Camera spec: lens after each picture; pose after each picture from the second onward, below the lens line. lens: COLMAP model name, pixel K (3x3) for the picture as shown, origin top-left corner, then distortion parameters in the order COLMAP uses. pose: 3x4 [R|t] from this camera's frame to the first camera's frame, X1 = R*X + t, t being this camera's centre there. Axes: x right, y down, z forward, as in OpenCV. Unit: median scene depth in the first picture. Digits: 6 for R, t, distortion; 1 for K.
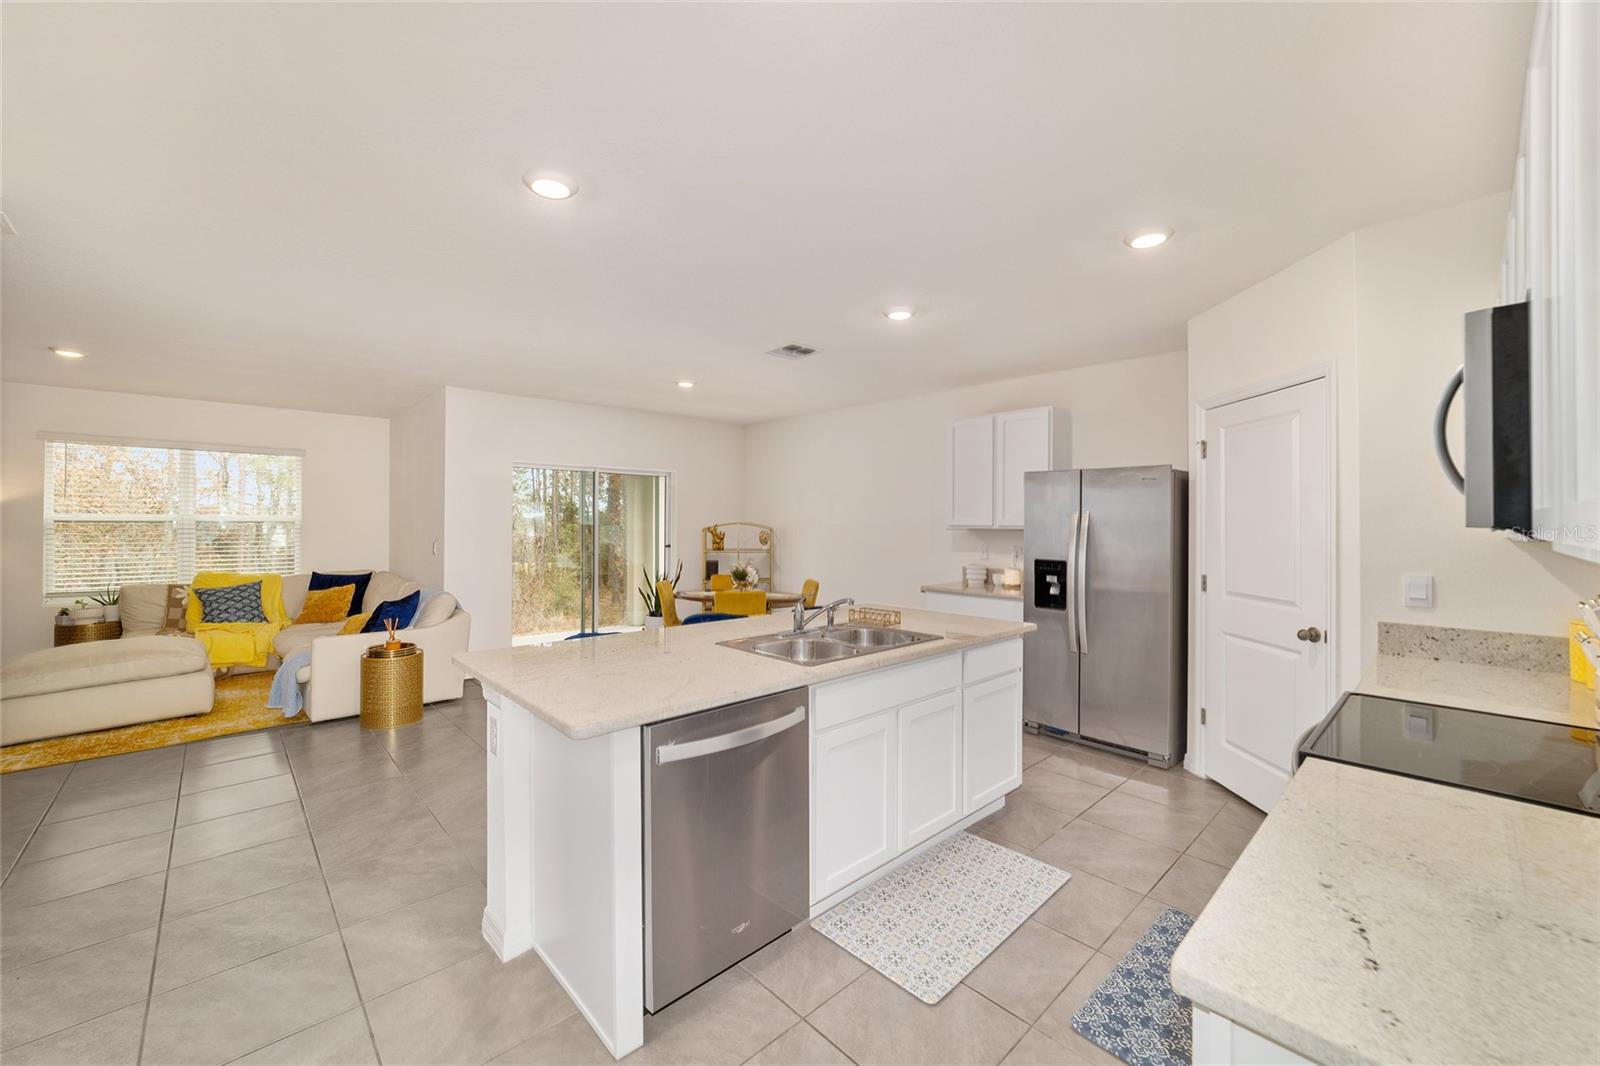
lens RADIAL K [[614.3, 0, 799.5], [0, 614.3, 523.2], [0, 0, 1]] dist [-0.012239, 0.006606]
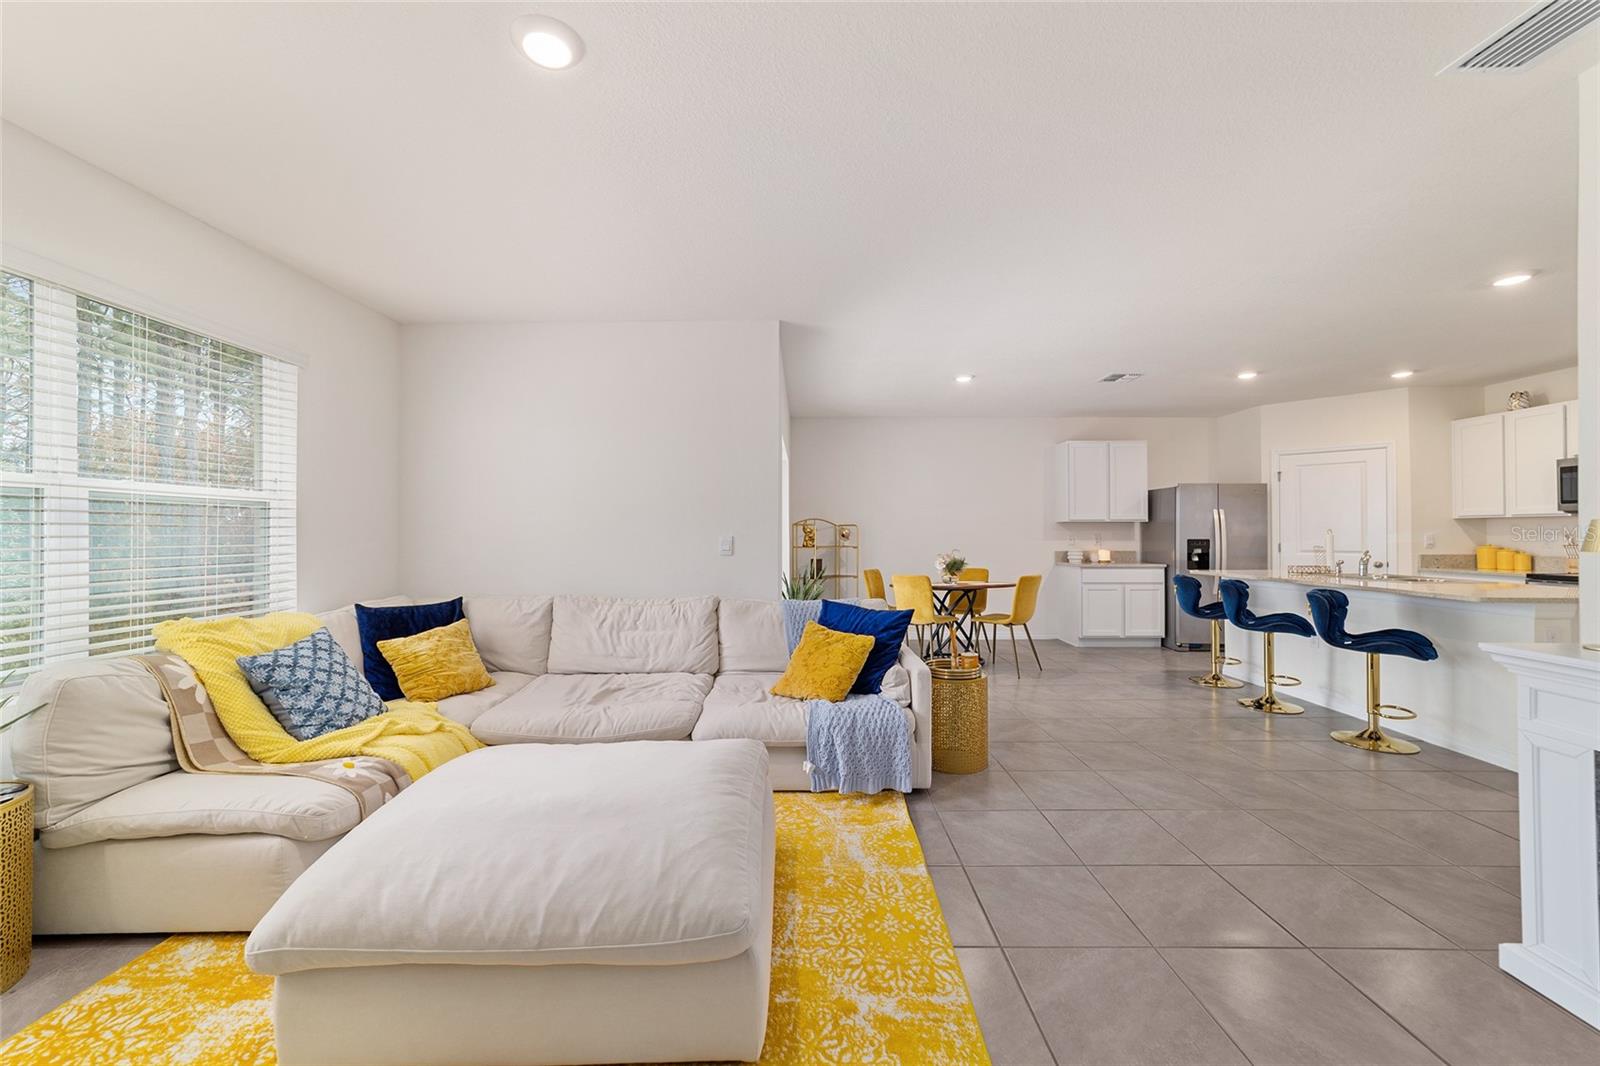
lens RADIAL K [[614.3, 0, 800.2], [0, 614.3, 526.4], [0, 0, 1]] dist [-0.012239, 0.006606]
pose [[0.701105, 0.009052, 0.713000, -1.446478], [0.002129, 0.999888, -0.014788, 0.048559], [-0.713055, 0.011886, 0.701008, 0.621514]]
